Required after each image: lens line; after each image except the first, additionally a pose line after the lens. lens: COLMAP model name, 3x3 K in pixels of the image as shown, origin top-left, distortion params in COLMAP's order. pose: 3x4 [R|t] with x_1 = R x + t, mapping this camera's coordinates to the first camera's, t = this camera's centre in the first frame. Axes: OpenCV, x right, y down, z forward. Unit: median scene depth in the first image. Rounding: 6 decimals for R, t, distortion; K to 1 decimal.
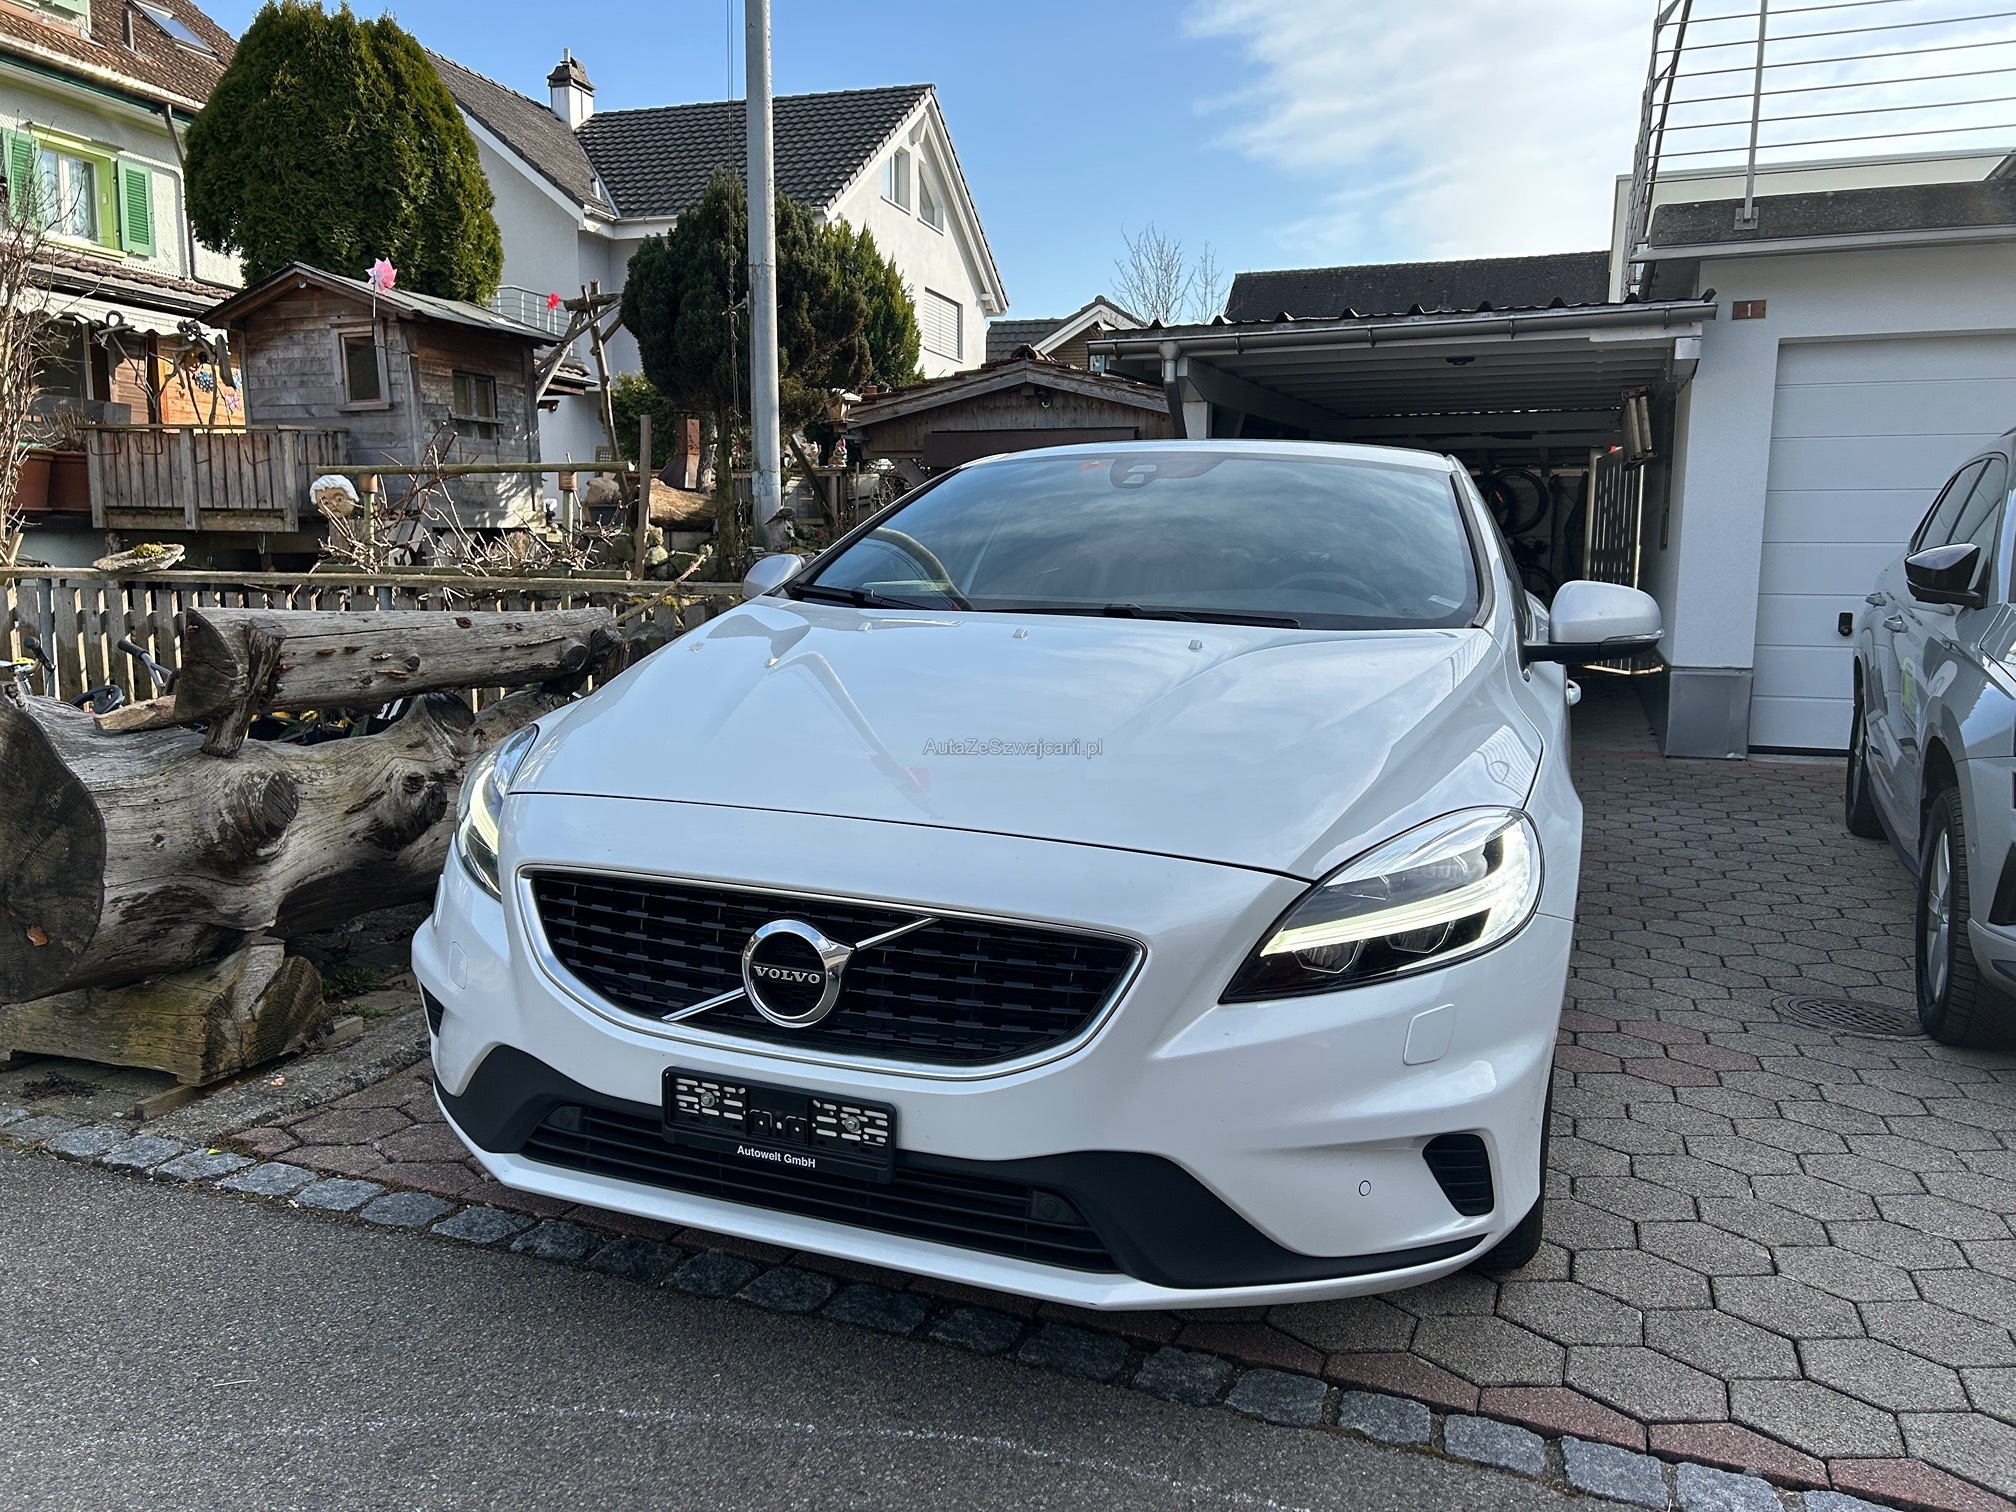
lens RADIAL K [[1513.1, 0, 989.5], [0, 1513.1, 765.9], [0, 0, 1]] dist [0.051638, -0.063107]
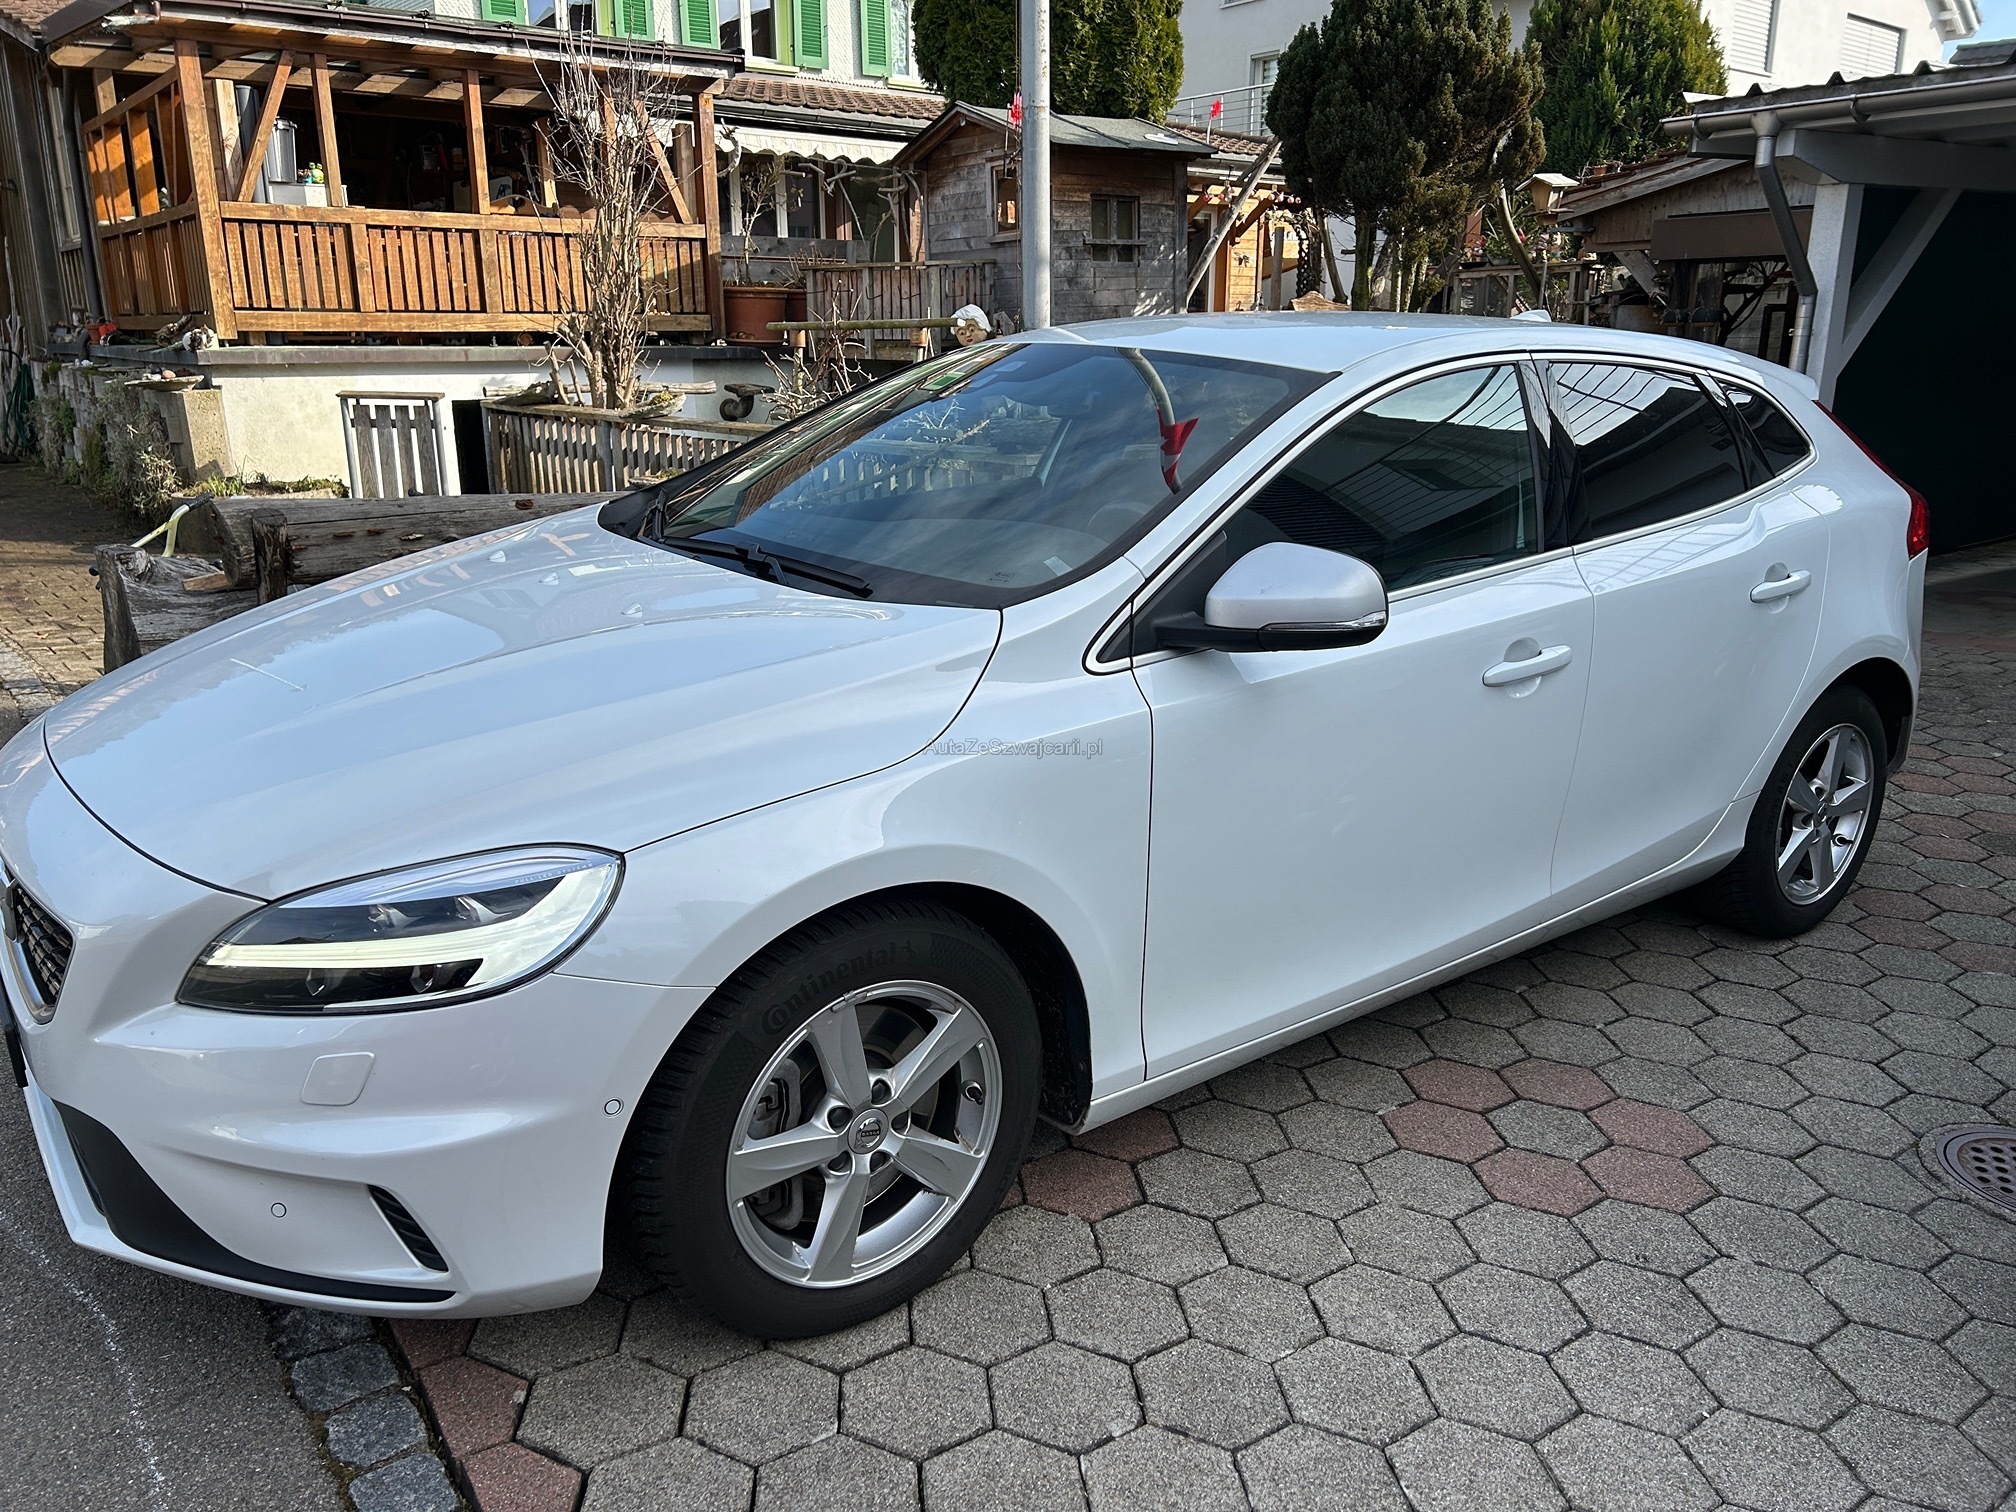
lens RADIAL K [[1513.1, 0, 1008.5], [0, 1513.1, 762.7], [0, 0, 1]] dist [0.051638, -0.063107]
pose [[0.833392, 0.137531, -0.535298, 0.201407], [-0.064876, 0.986192, 0.152373, -0.034388], [0.548862, -0.092258, 0.830806, 0.080898]]
